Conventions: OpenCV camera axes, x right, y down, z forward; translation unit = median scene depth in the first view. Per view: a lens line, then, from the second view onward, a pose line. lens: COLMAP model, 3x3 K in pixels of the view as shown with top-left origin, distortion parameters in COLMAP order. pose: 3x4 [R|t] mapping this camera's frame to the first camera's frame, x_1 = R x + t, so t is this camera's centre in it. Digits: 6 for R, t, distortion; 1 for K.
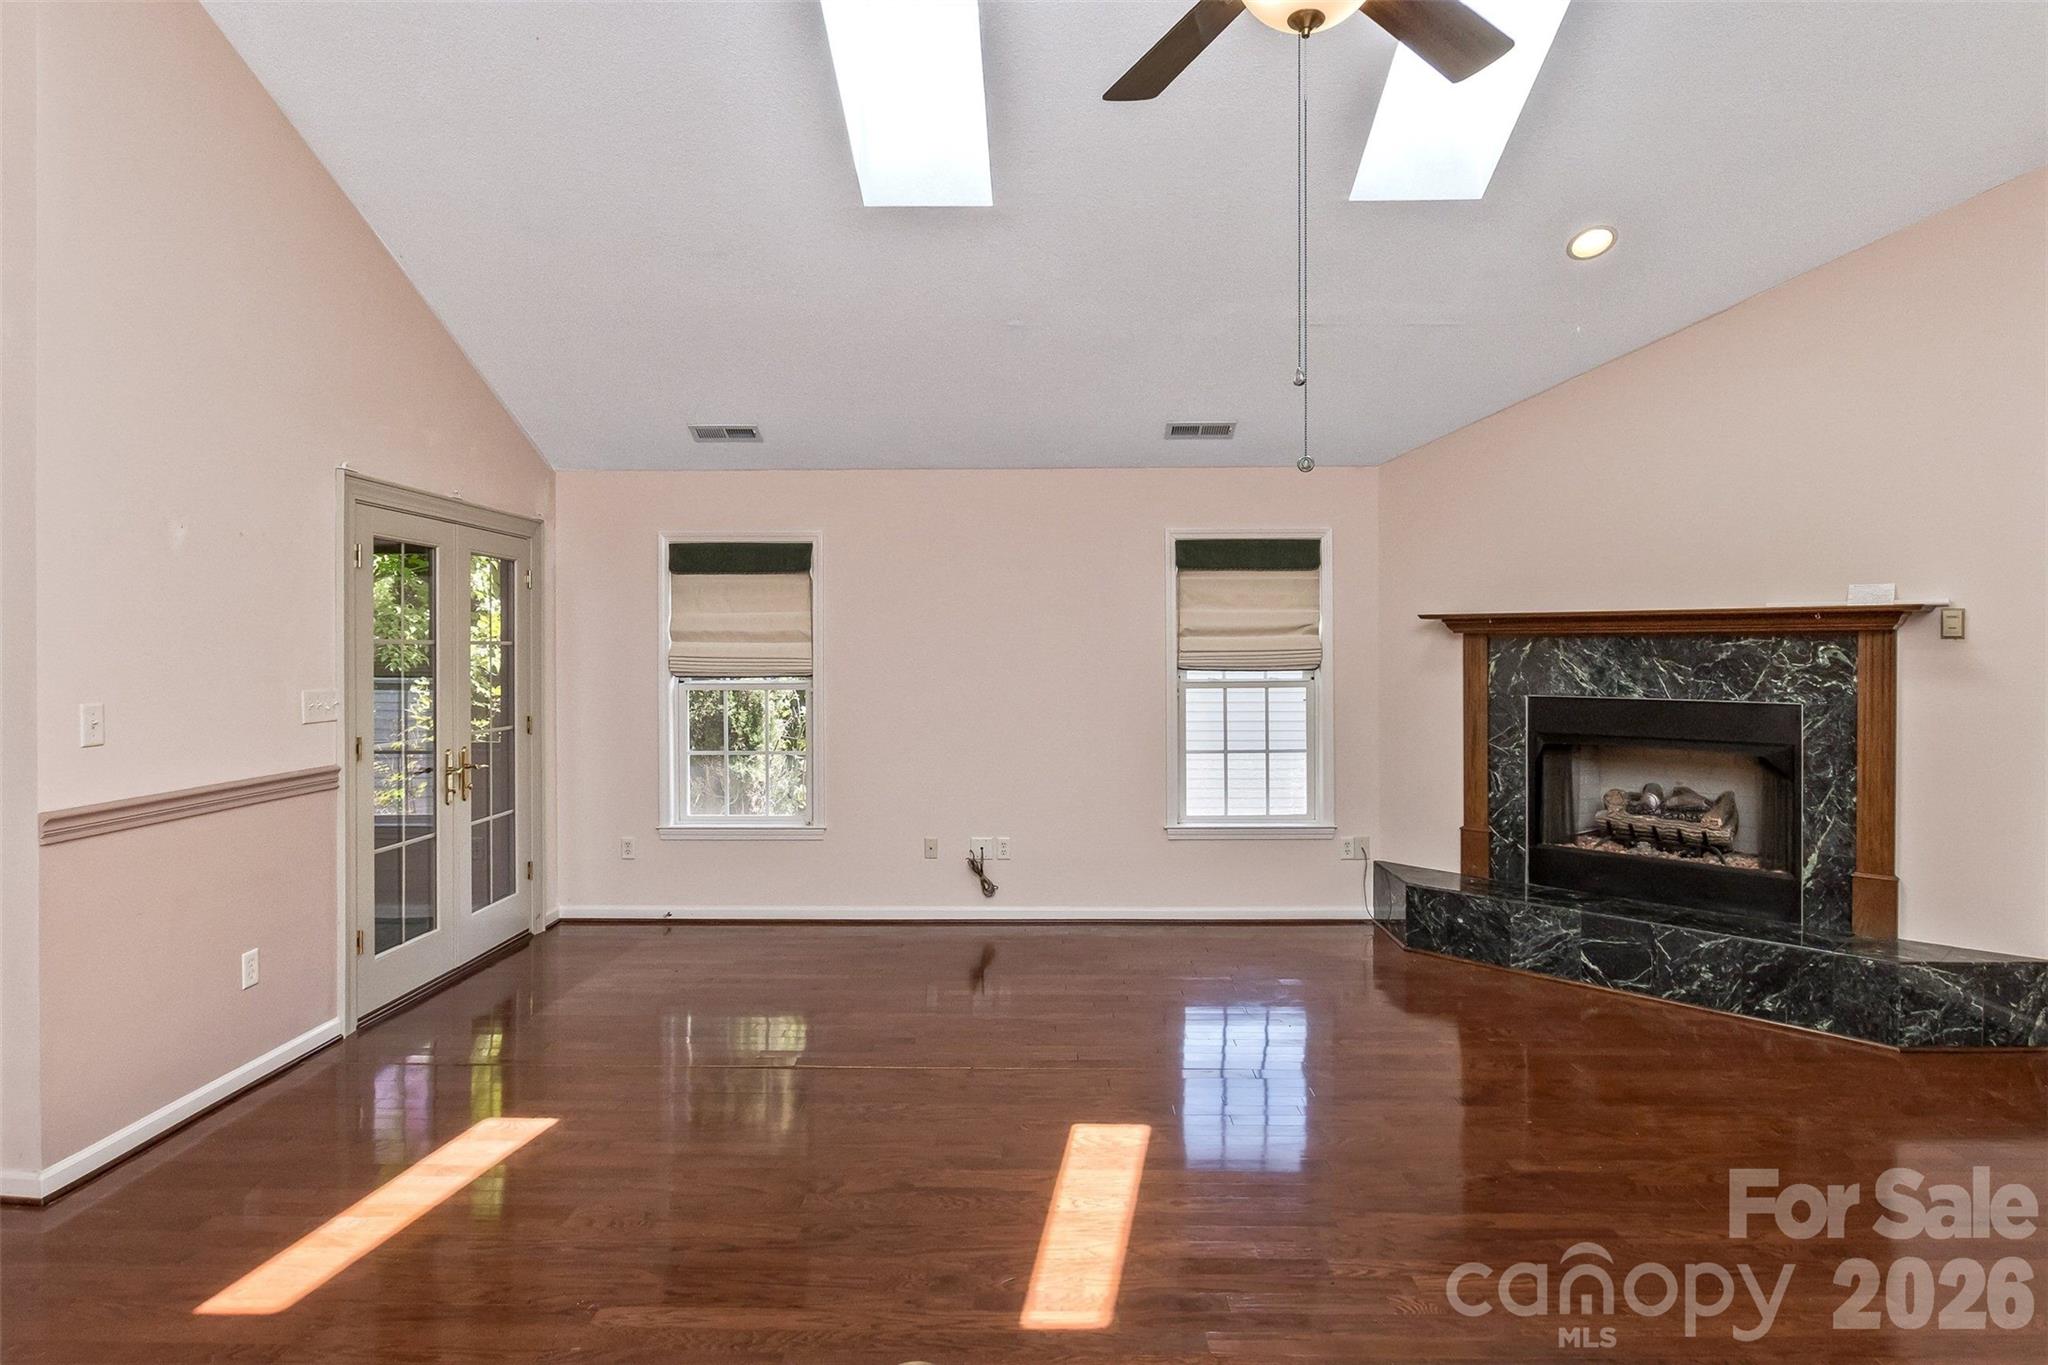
lens RADIAL K [[1111.9, 0, 1030.1], [0, 1111.9, 655.9], [0, 0, 1]] dist [-0.014727, 0.000862]
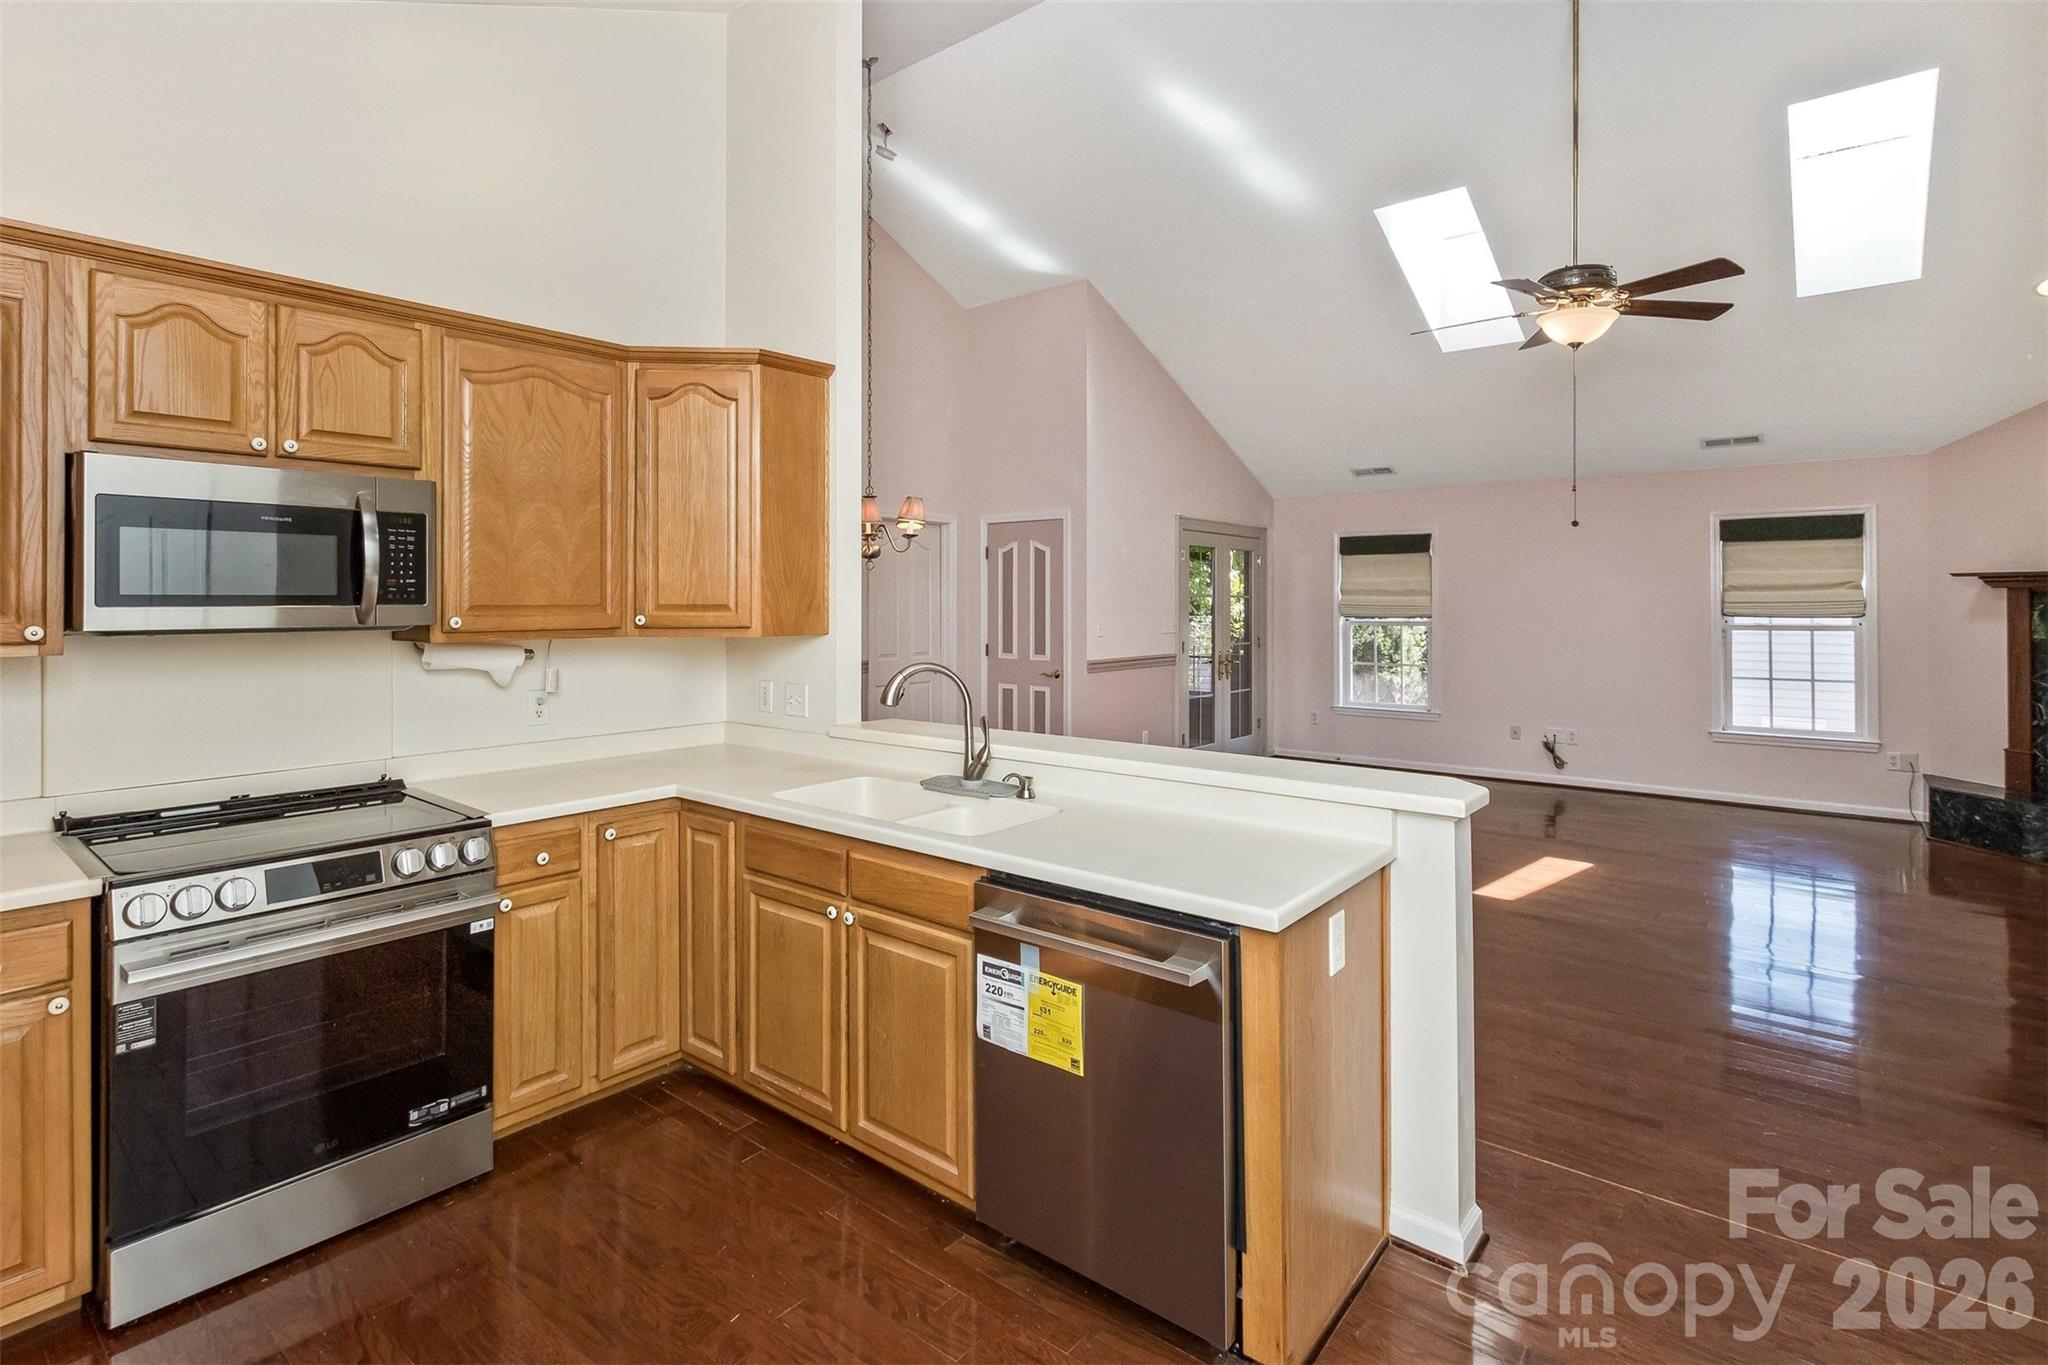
lens RADIAL K [[1031.2, 0, 941.9], [0, 1031.2, 597.0], [0, 0, 1]] dist [0.010447, -0.000299]
pose [[0.761244, -0.000823, -0.648465, 0.251866], [-0.005111, 0.999961, -0.007270, 0.003721], [0.648445, 0.008848, 0.761210, -0.633402]]
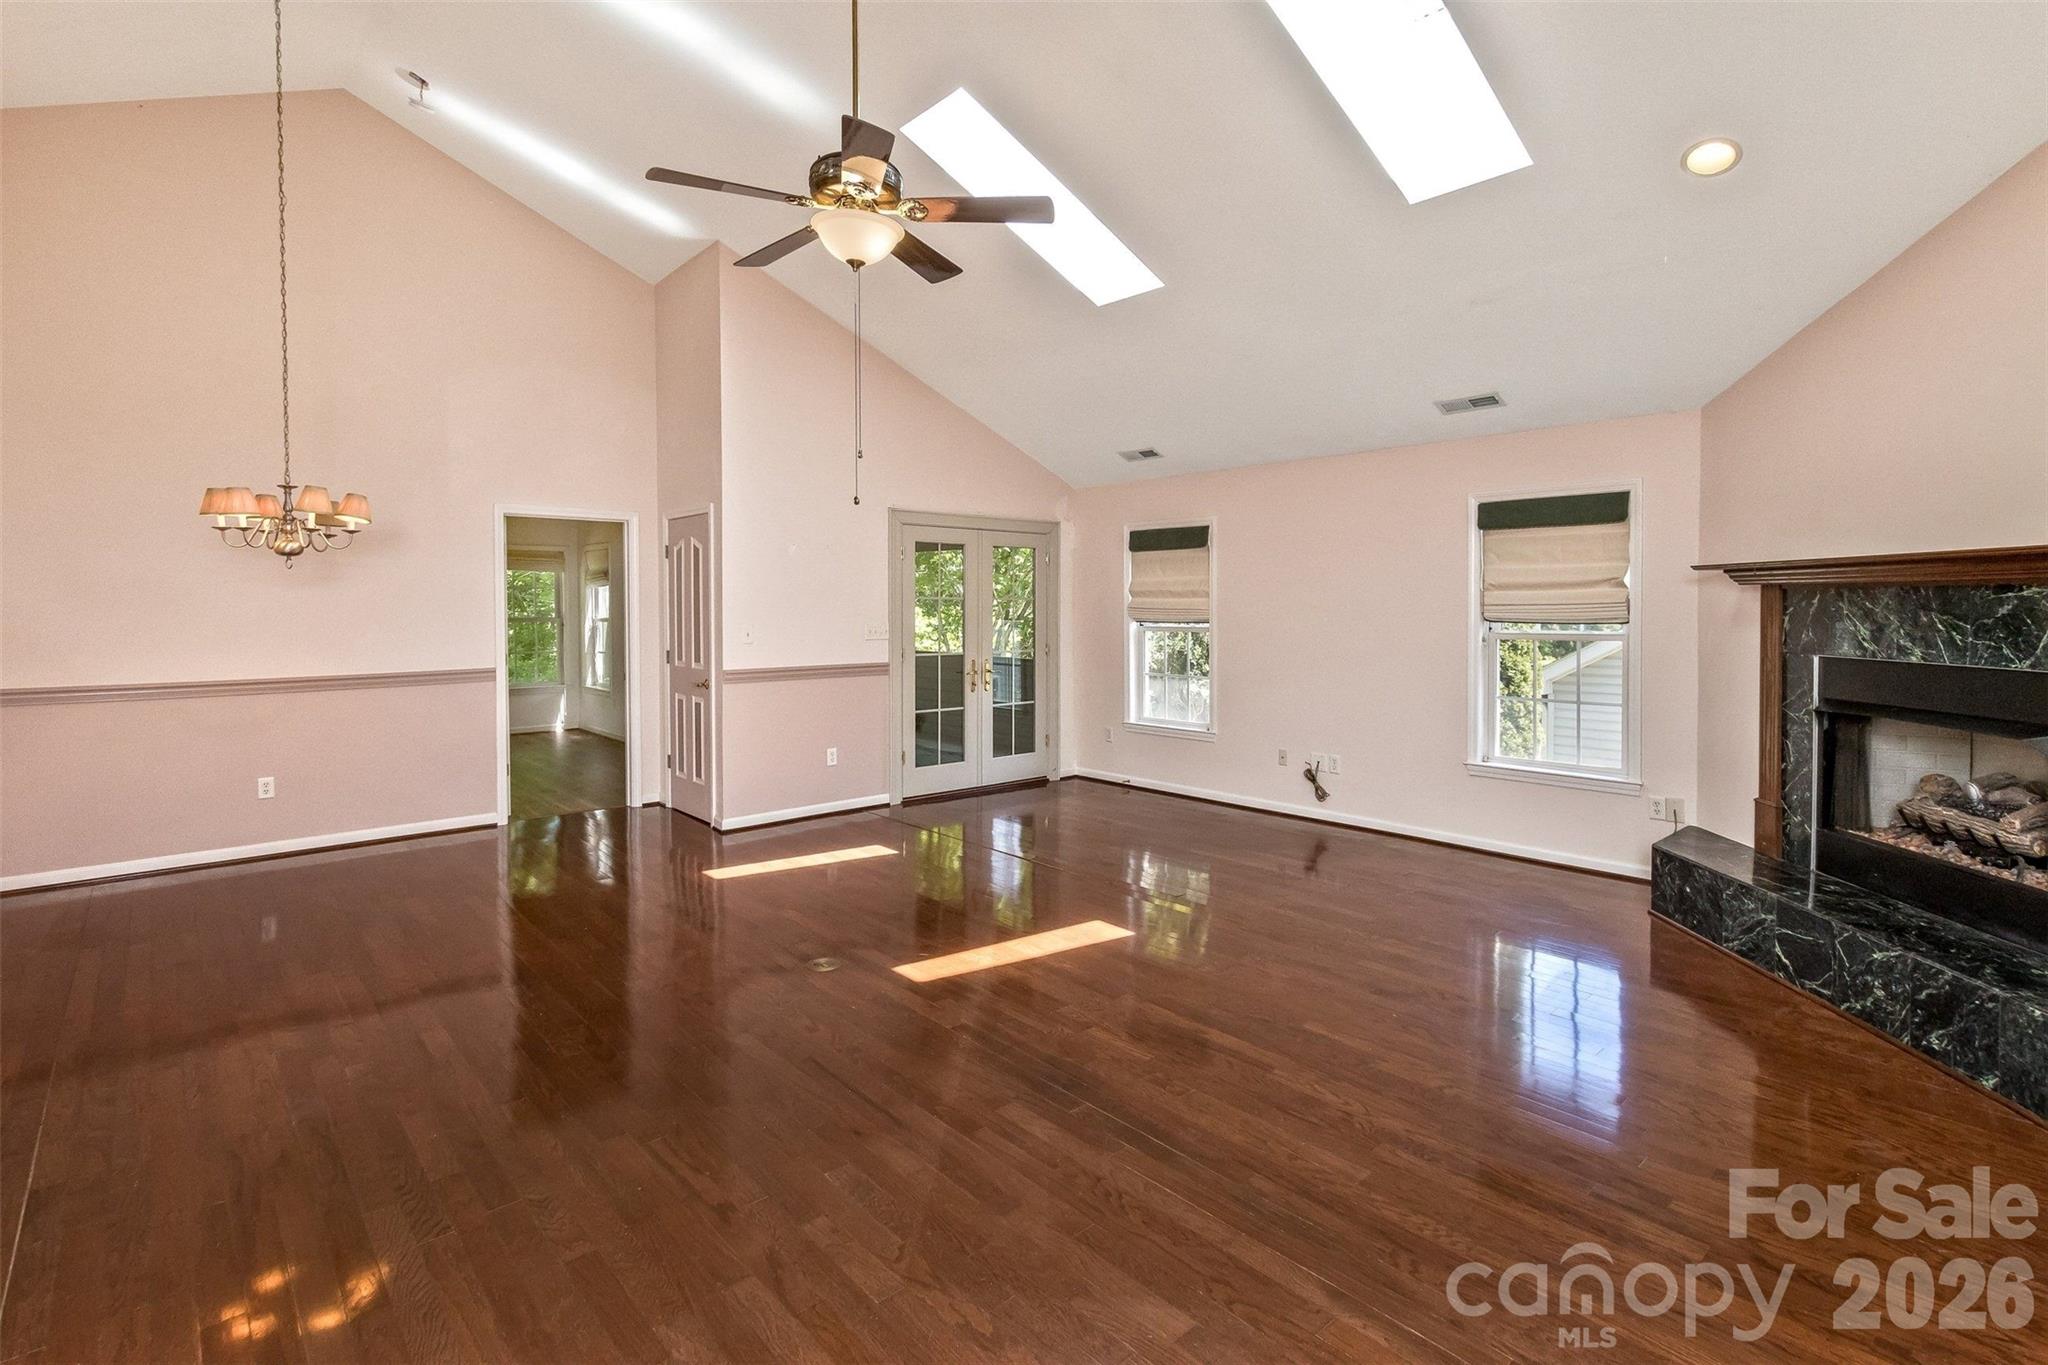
lens RADIAL K [[991.9, 0, 1019.6], [0, 991.9, 627.6], [0, 0, 1]] dist [0.026375, -0.000471]
pose [[0.670706, 0.017737, -0.741511, 0.614753], [-0.001586, 0.999746, 0.022480, -0.002852], [0.741722, -0.013901, 0.670564, 0.004078]]
